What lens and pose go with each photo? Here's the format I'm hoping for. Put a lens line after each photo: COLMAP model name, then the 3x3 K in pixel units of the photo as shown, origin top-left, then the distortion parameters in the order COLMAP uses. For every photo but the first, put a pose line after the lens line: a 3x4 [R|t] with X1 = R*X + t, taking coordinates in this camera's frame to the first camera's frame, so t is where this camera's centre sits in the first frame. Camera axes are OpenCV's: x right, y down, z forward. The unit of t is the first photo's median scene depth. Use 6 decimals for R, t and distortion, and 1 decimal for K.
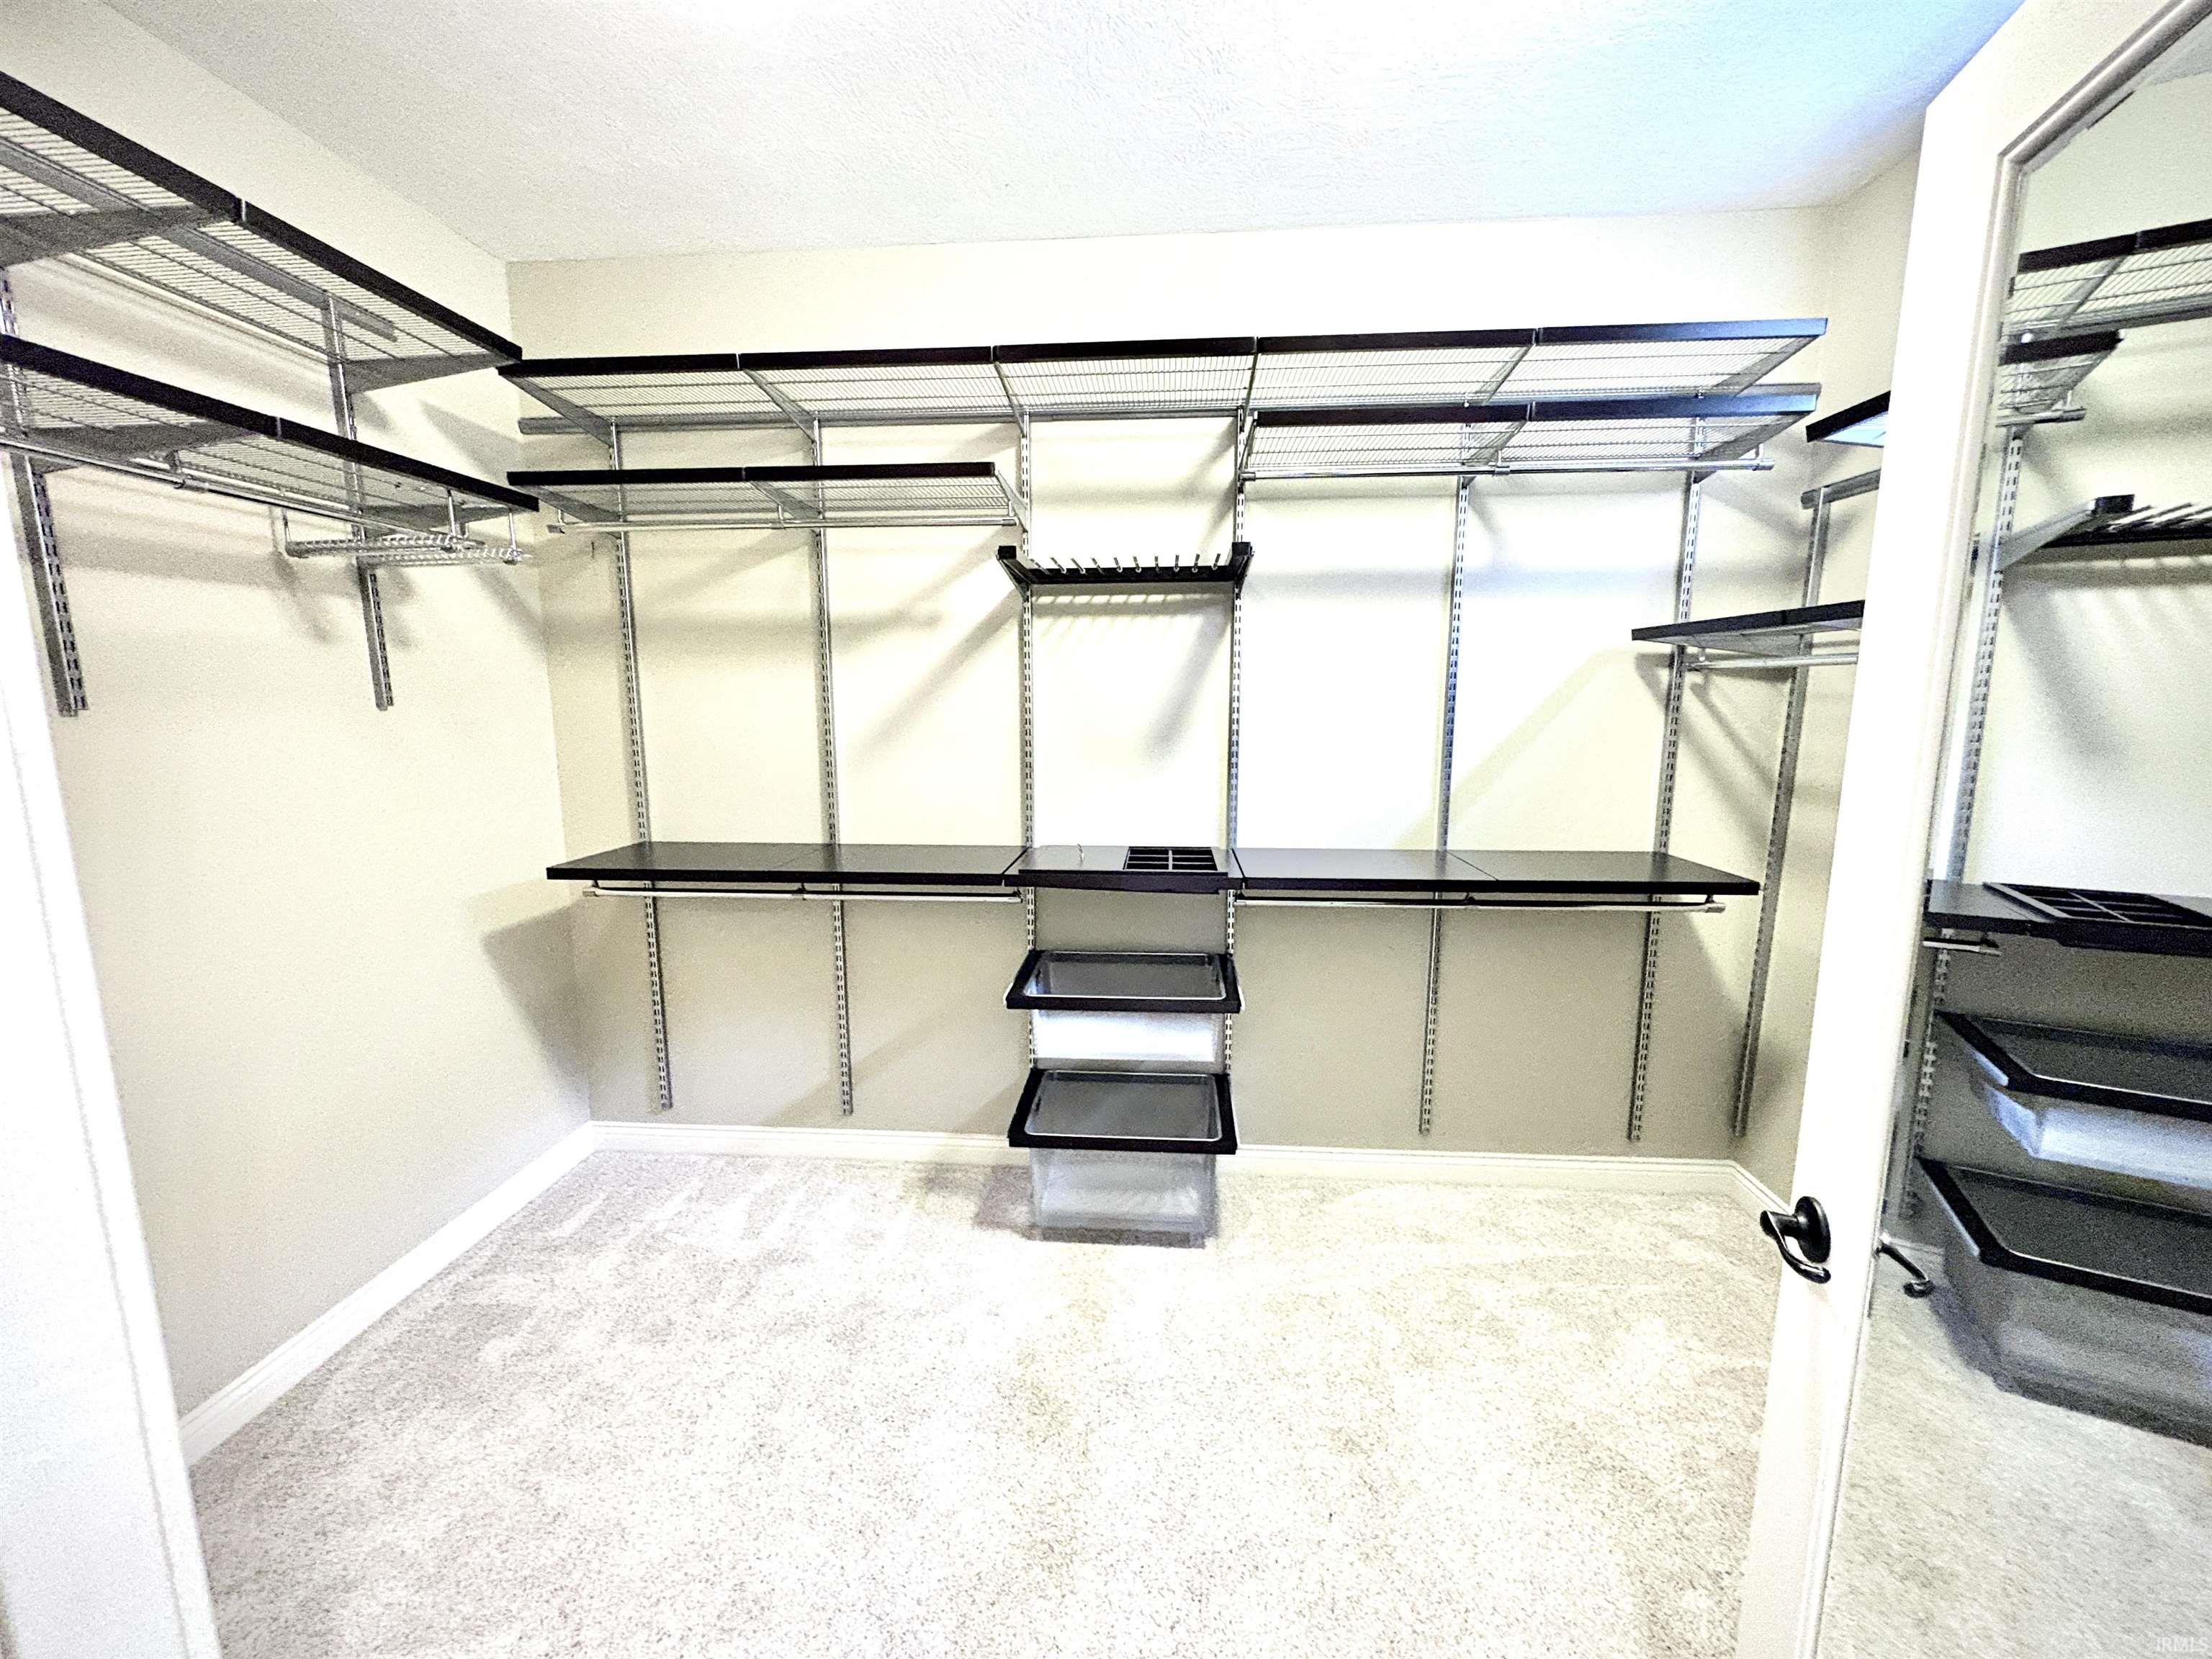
lens RADIAL K [[876.6, 0, 1106.2], [0, 876.6, 838.7], [0, 0, 1]] dist [0.001774, -0.000231]
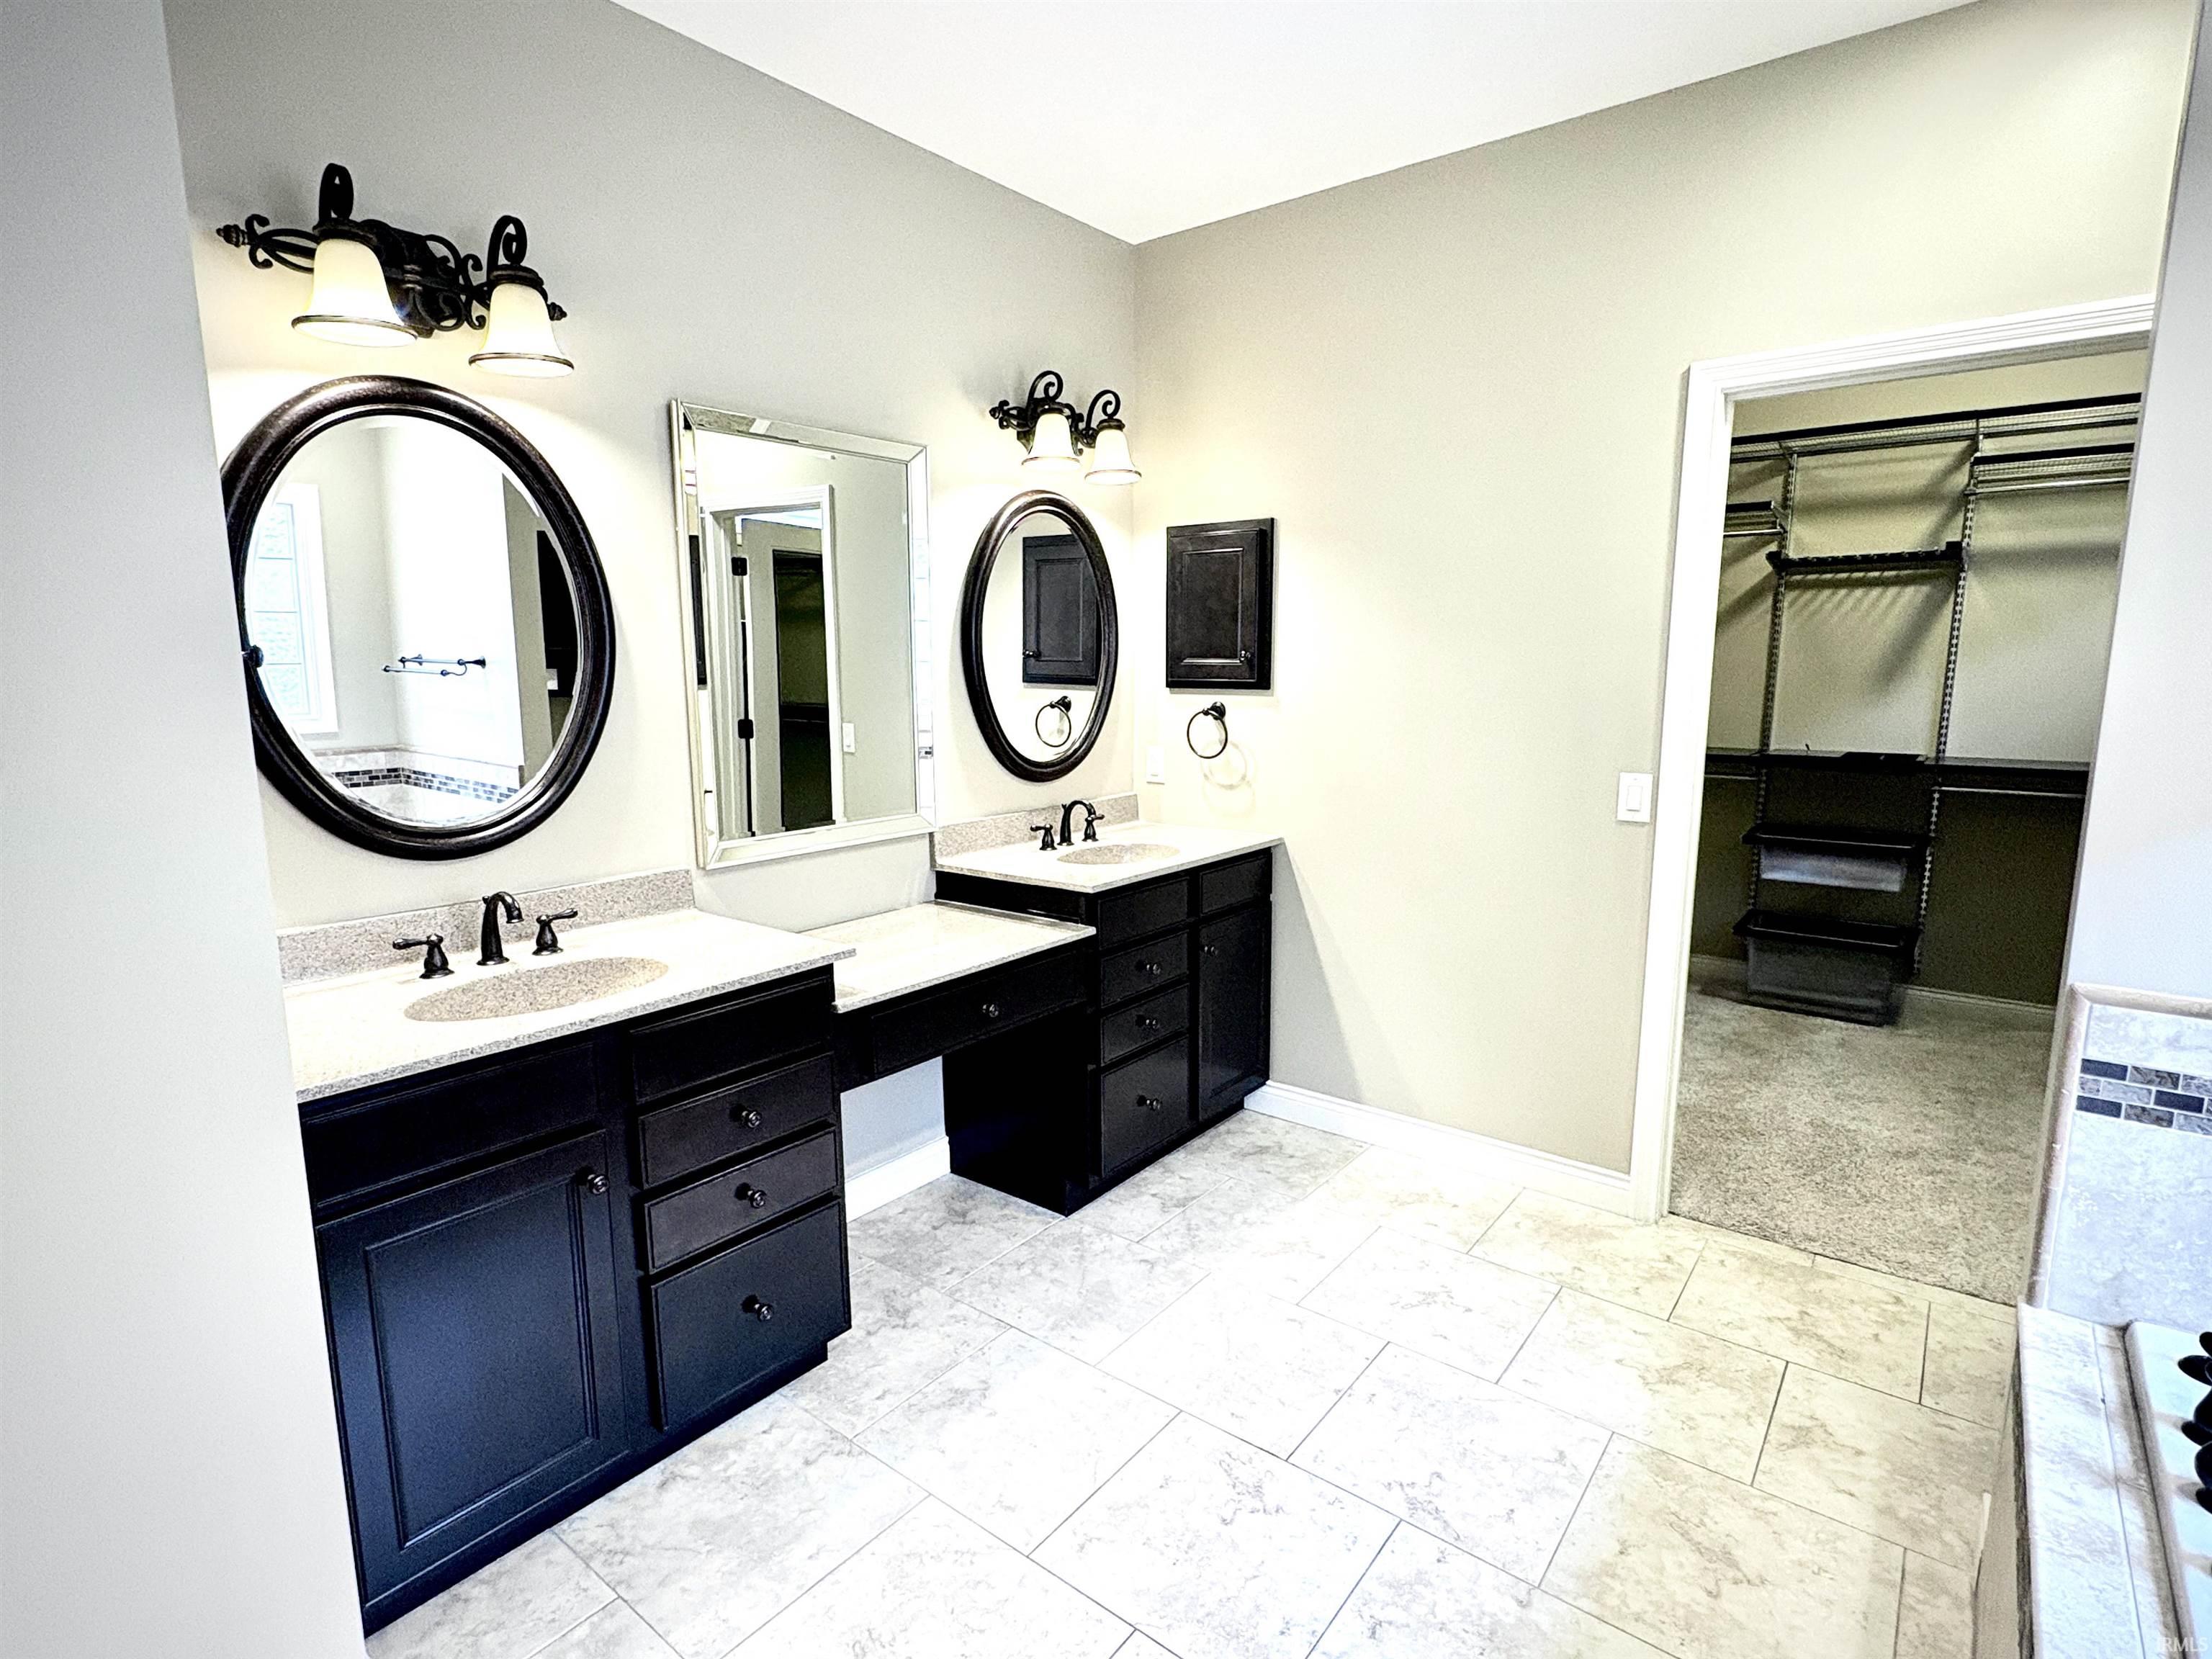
lens RADIAL K [[1117.3, 0, 1102.1], [0, 1117.3, 834.8], [0, 0, 1]] dist [-0.000426, 0.001657]
pose [[0.827581, 0.087704, -0.554453, 0.043105], [-0.081431, 0.996028, 0.036008, 0.182472], [0.555409, 0.015350, 0.831436, -1.198554]]
